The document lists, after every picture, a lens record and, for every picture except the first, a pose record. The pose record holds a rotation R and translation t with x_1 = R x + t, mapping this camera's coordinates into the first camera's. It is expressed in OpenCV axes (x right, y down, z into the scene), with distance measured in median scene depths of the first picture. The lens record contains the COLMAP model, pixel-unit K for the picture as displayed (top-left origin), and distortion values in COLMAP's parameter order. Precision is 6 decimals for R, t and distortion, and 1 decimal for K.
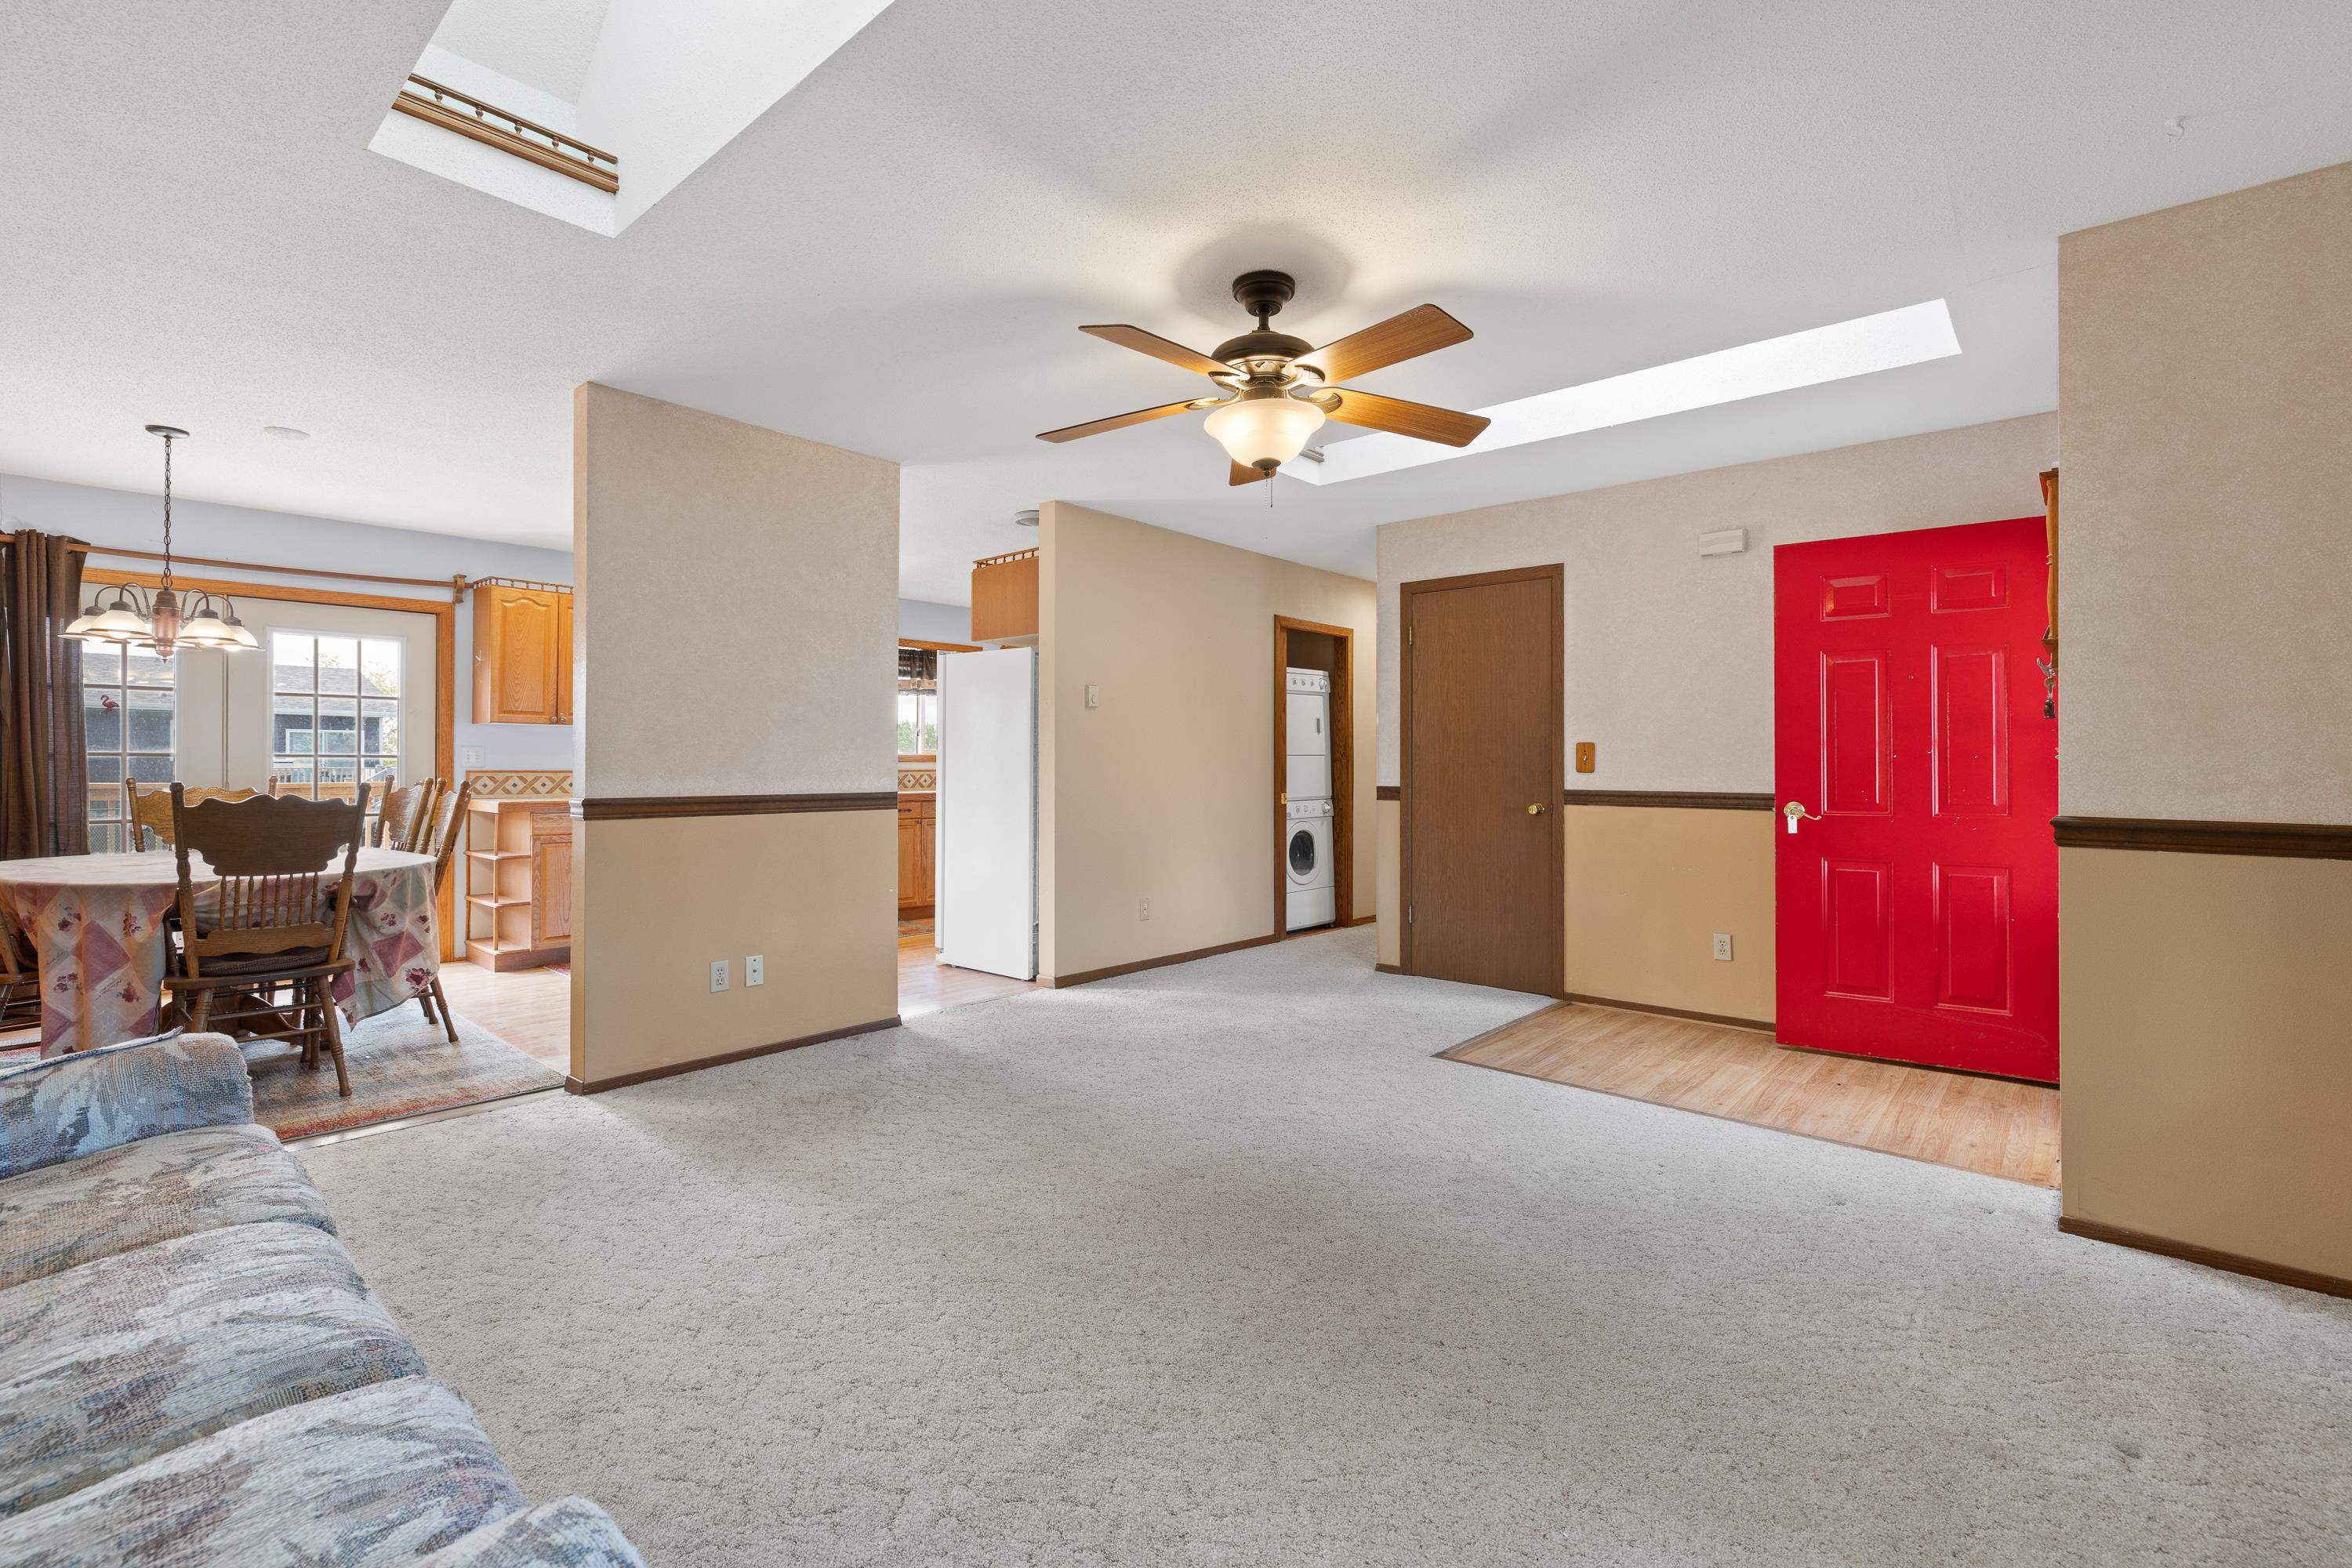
lens RADIAL K [[1021.8, 0, 1186.4], [0, 1021.8, 779.9], [0, 0, 1]] dist [-0.000842, 0.001107]
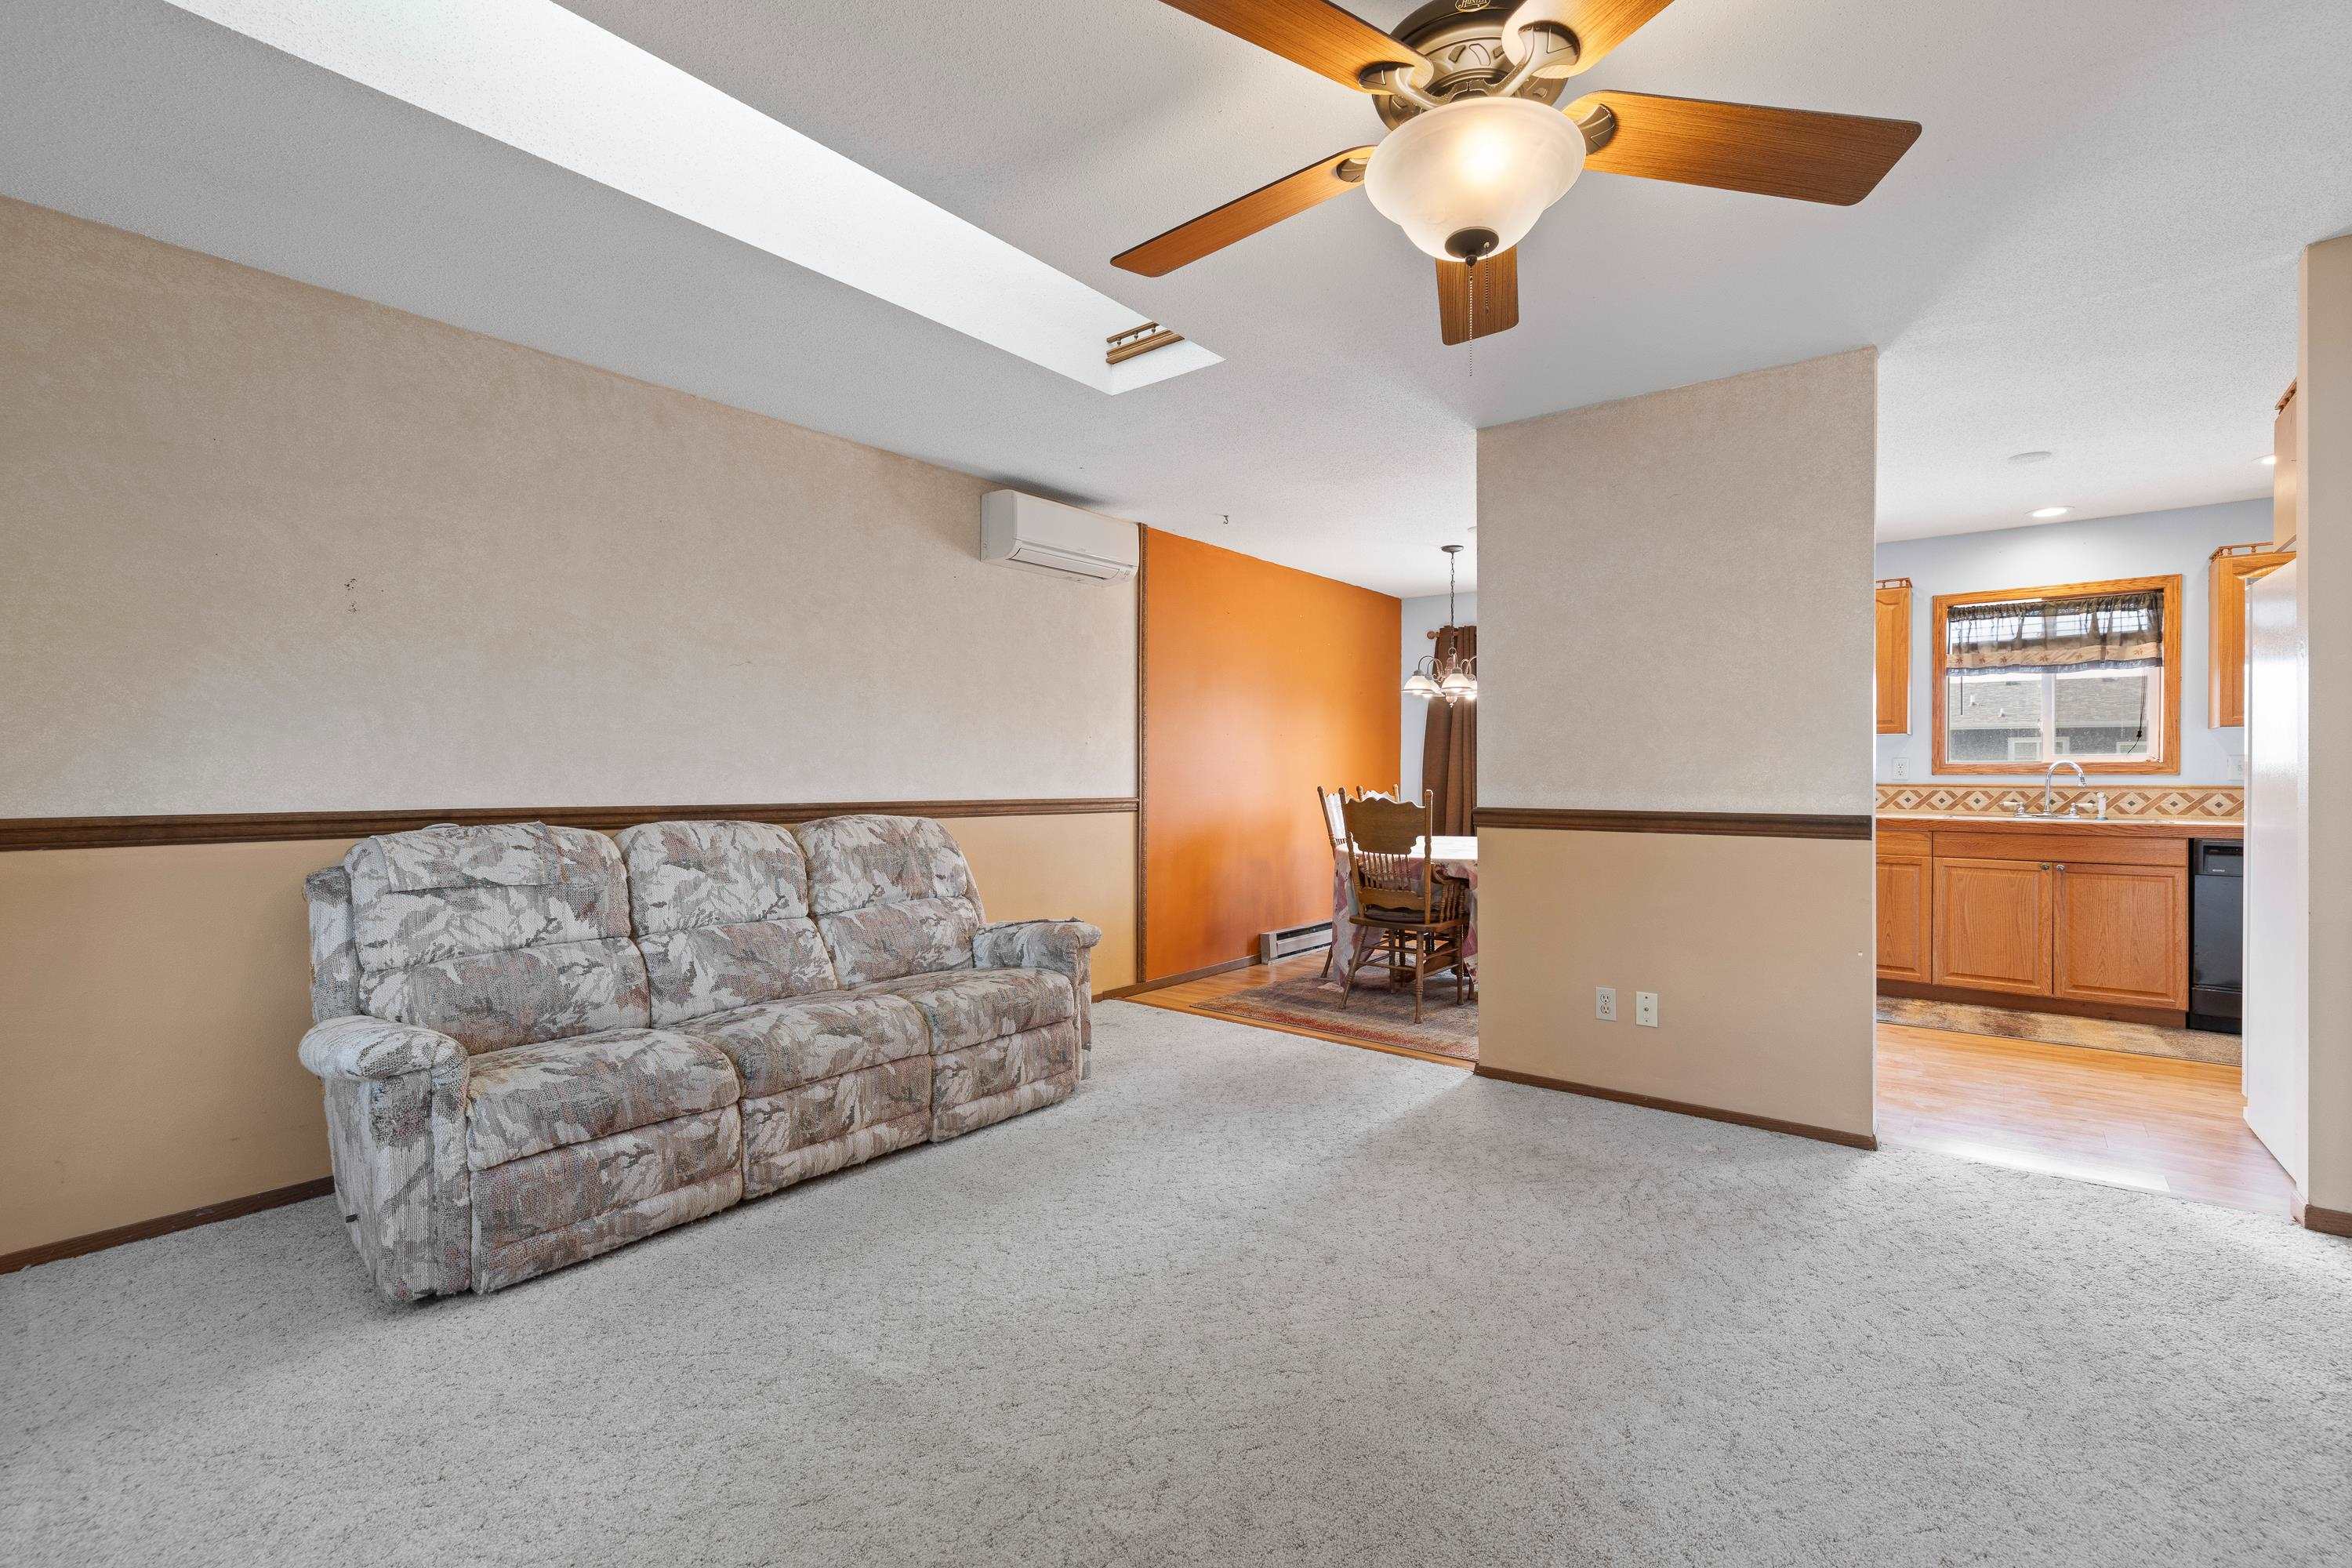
lens RADIAL K [[1021.8, 0, 1192.0], [0, 1021.8, 780.0], [0, 0, 1]] dist [-0.000842, 0.001107]
pose [[0.045979, 0.001983, -0.998940, 0.514218], [-0.015349, 0.999881, 0.001278, -0.007351], [0.998824, 0.015274, 0.046004, 0.657208]]
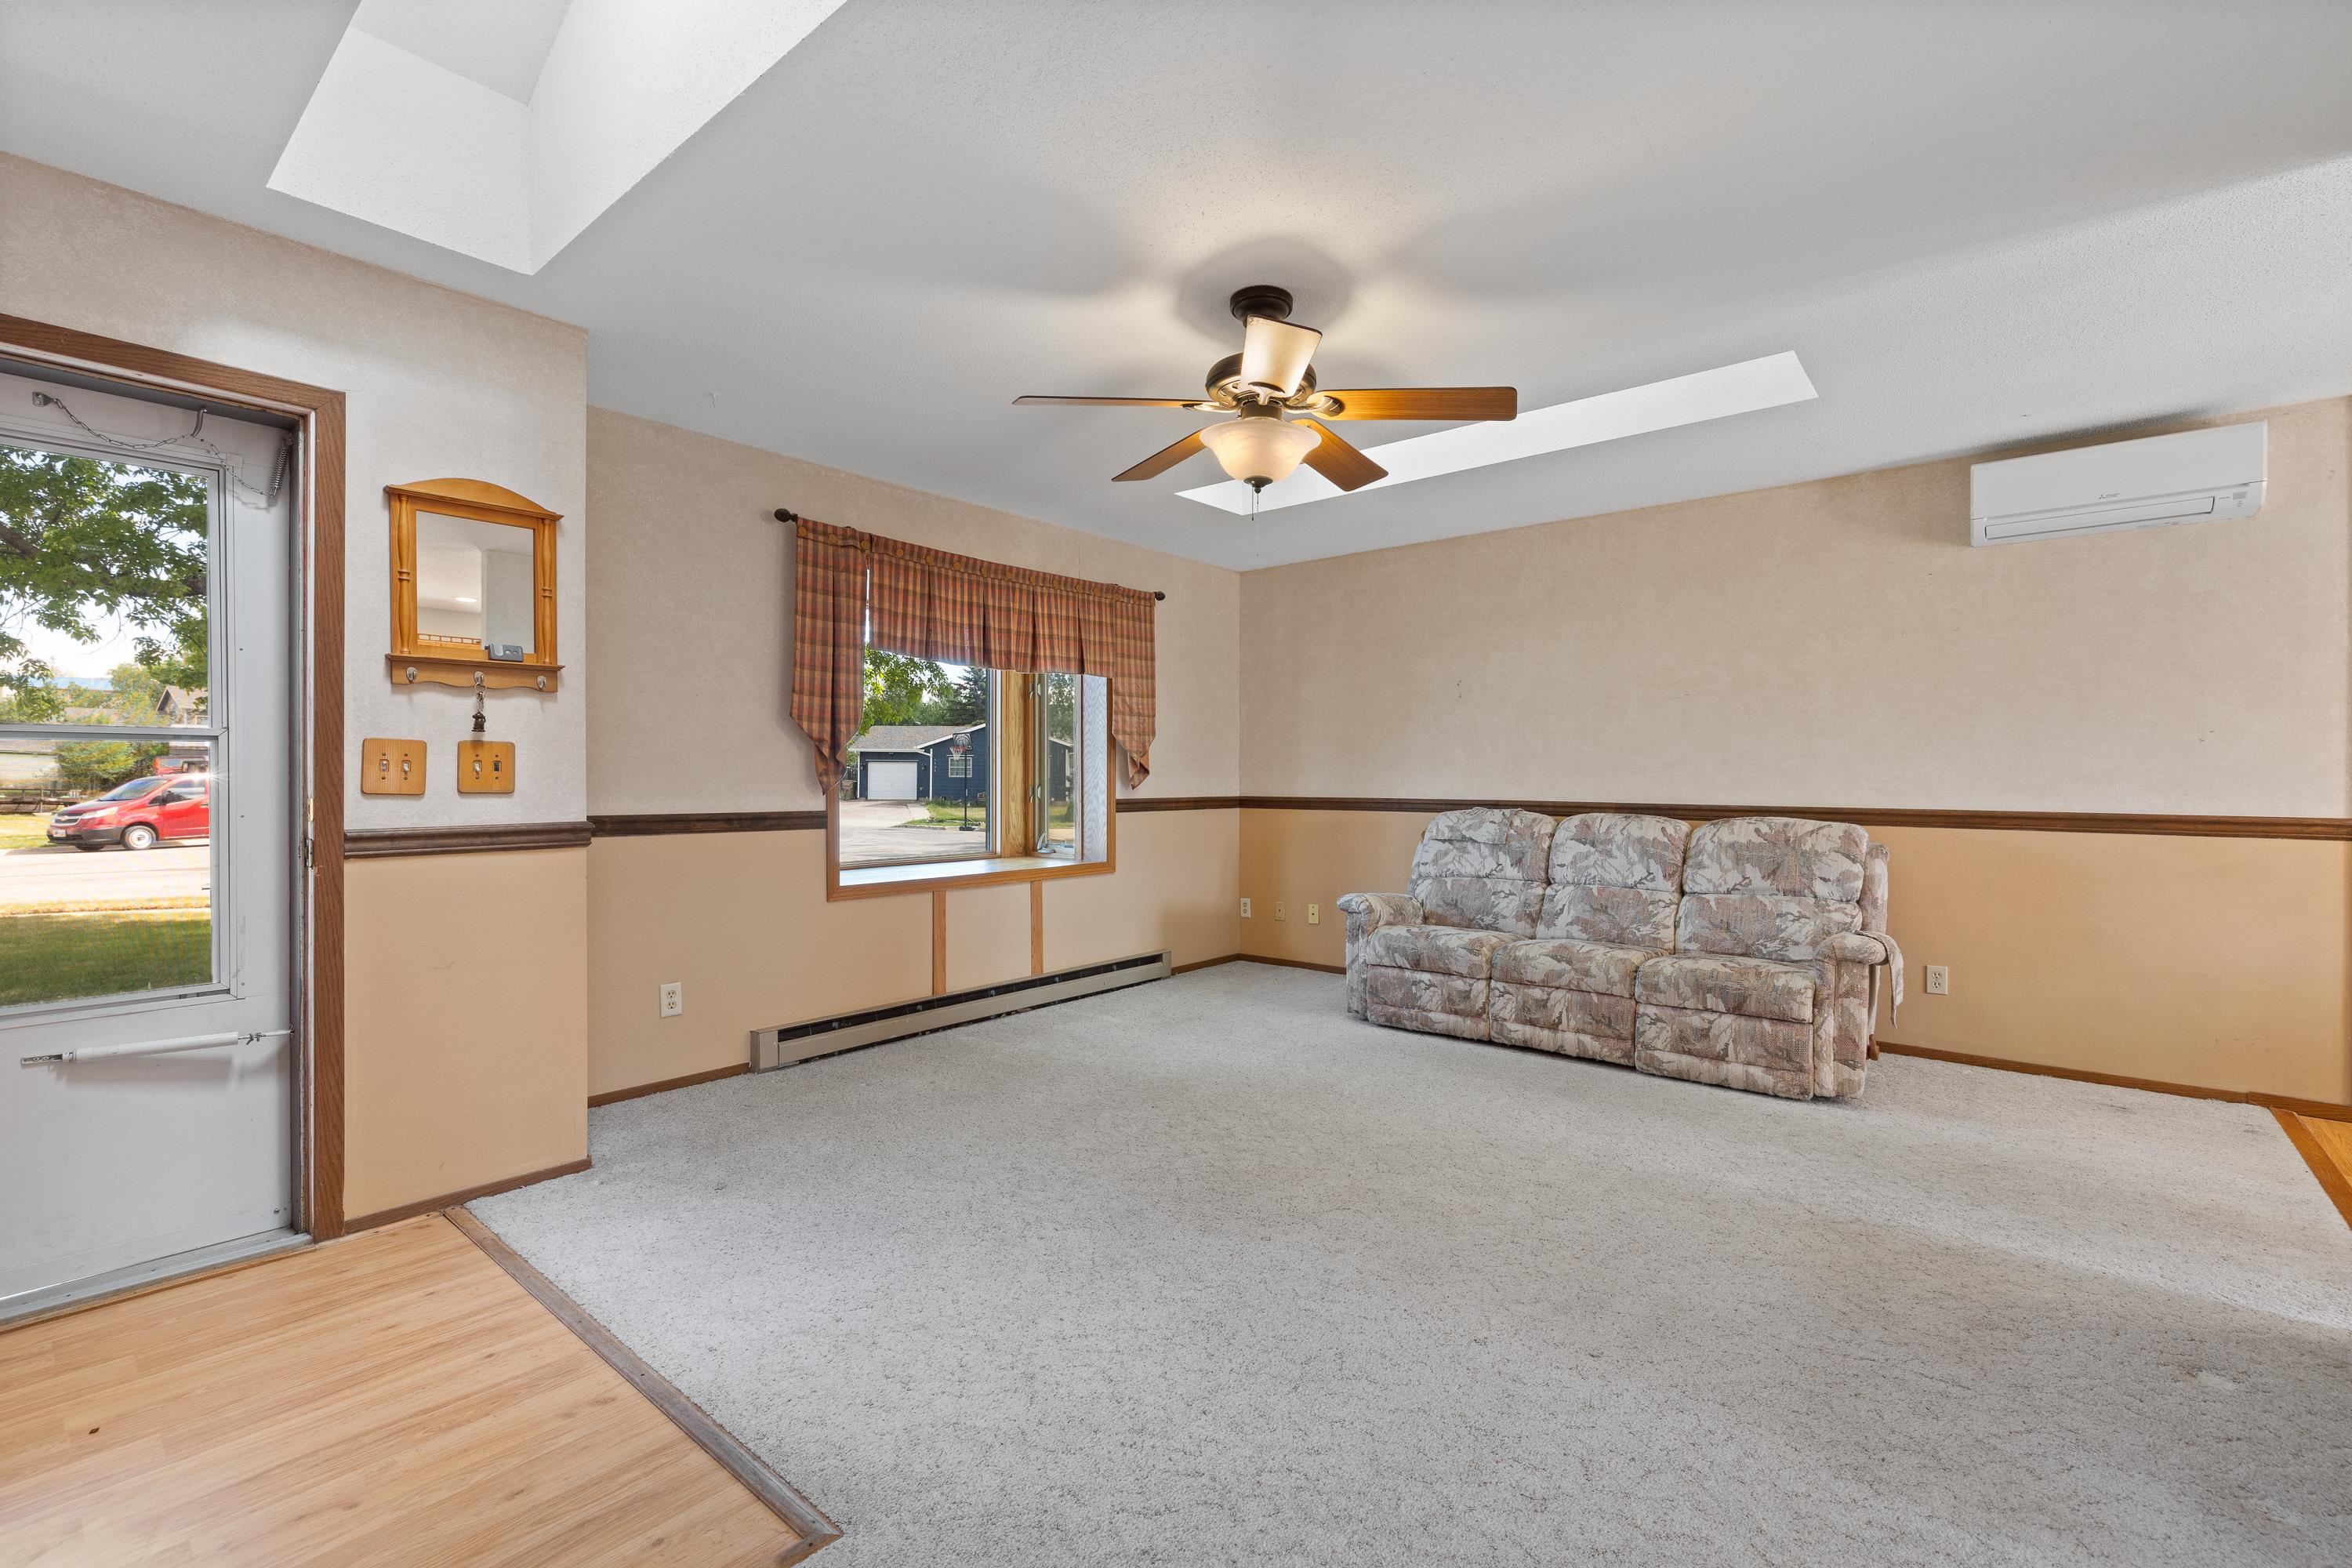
lens RADIAL K [[1021.8, 0, 1182.0], [0, 1021.8, 773.9], [0, 0, 1]] dist [-0.000842, 0.001107]
pose [[-0.999597, -0.006060, -0.027729, 0.144836], [-0.006357, 0.999923, 0.010658, -0.025382], [0.027662, 0.010830, -0.999559, 1.616181]]
